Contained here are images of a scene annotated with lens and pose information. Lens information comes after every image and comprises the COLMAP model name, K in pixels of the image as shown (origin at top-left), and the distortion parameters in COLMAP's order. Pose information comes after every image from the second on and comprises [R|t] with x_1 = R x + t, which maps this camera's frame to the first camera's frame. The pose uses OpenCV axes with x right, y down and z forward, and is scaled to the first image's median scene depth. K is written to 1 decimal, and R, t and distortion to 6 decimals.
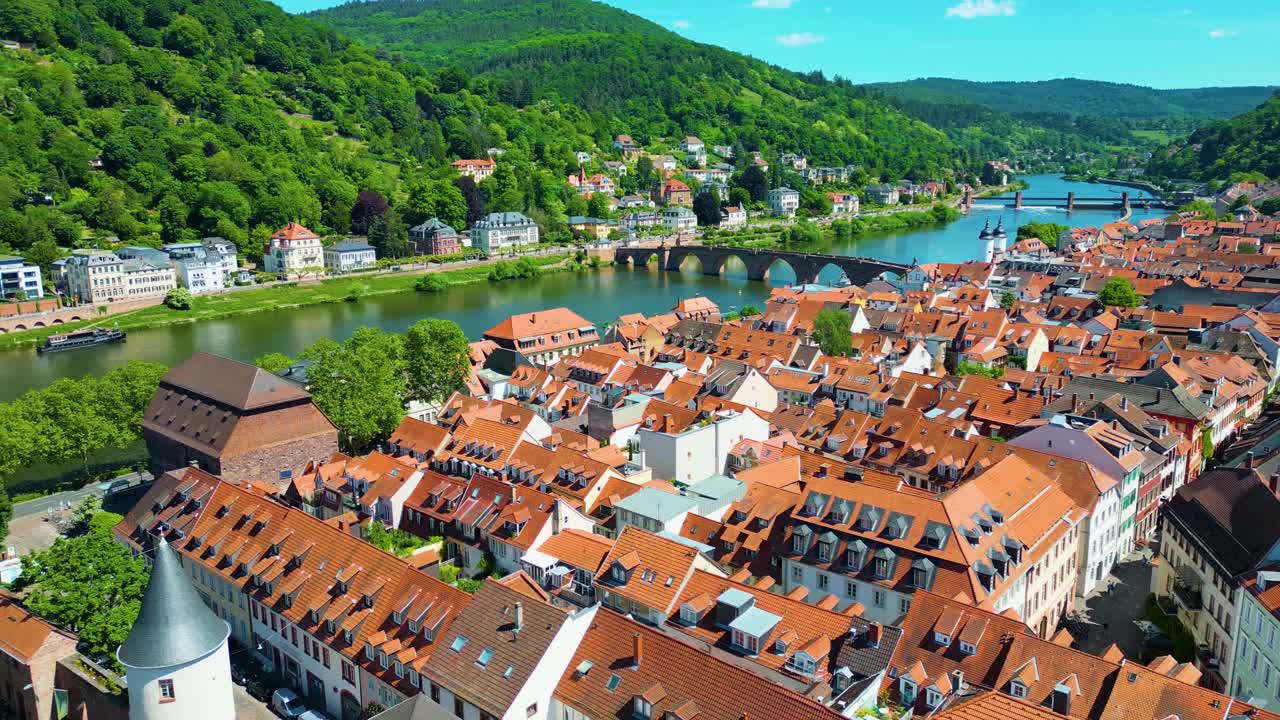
lens RADIAL K [[955.9, 0, 636.0], [0, 955.9, 358.8], [0, 0, 1]] dist [0.061045, -0.039047]
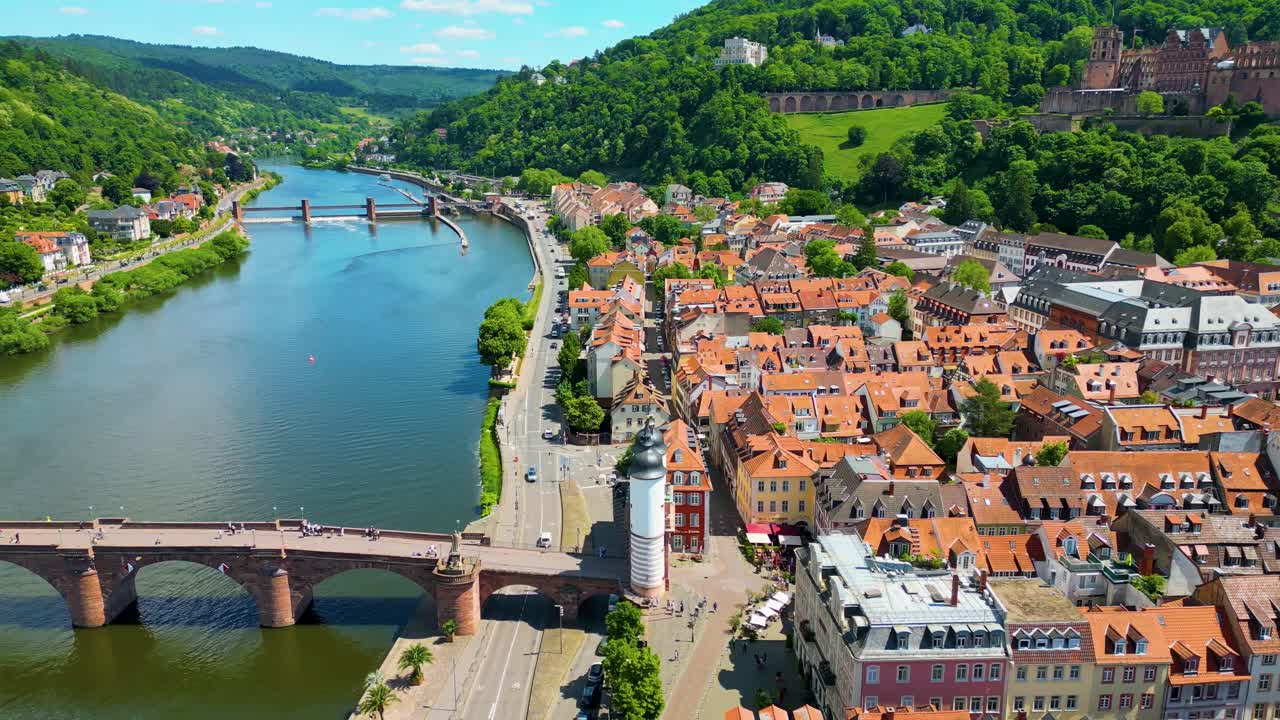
lens RADIAL K [[955.9, 0, 649.5], [0, 955.9, 360.7], [0, 0, 1]] dist [0.061045, -0.039047]
pose [[0.699177, -0.171917, 0.693972, 0.035350], [0.149198, 0.984373, 0.093540, -0.070154], [-0.699208, 0.038138, 0.713900, 0.246187]]
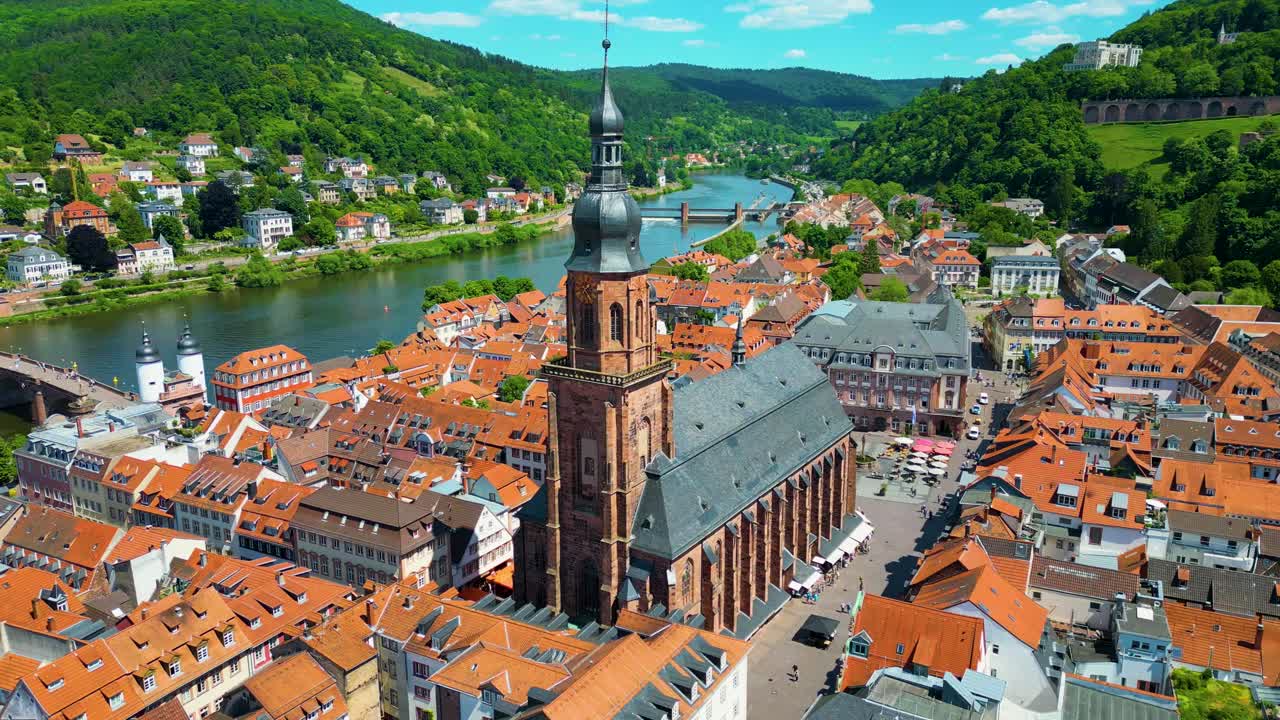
lens RADIAL K [[955.9, 0, 638.5], [0, 955.9, 367.0], [0, 0, 1]] dist [0.061045, -0.039047]
pose [[0.975131, -0.048289, 0.216304, 0.180461], [0.042365, 0.998591, 0.031942, -0.043176], [-0.217542, -0.021984, 0.975803, 0.120350]]
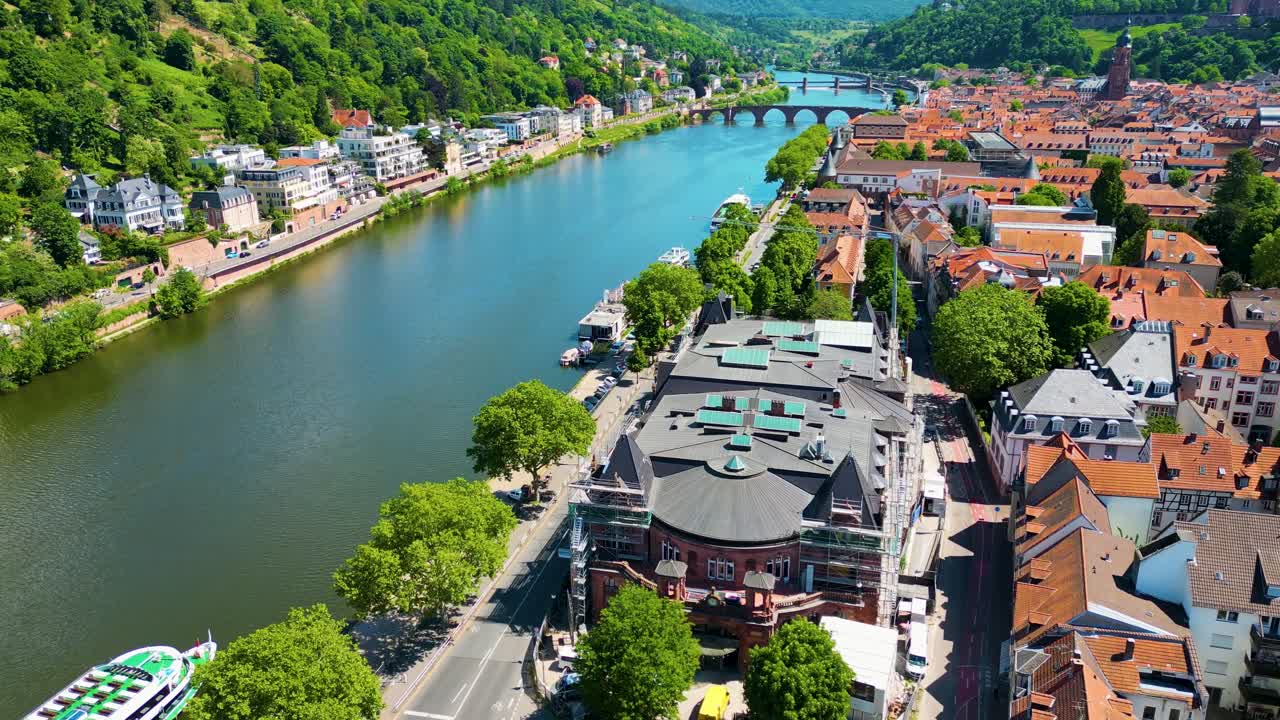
lens RADIAL K [[955.9, 0, 637.2], [0, 955.9, 361.1], [0, 0, 1]] dist [0.061045, -0.039047]
pose [[0.930430, -0.113421, 0.348475, -0.365636], [0.075835, 0.989908, 0.119714, 0.055856], [-0.358536, -0.084959, 0.929642, -0.288570]]
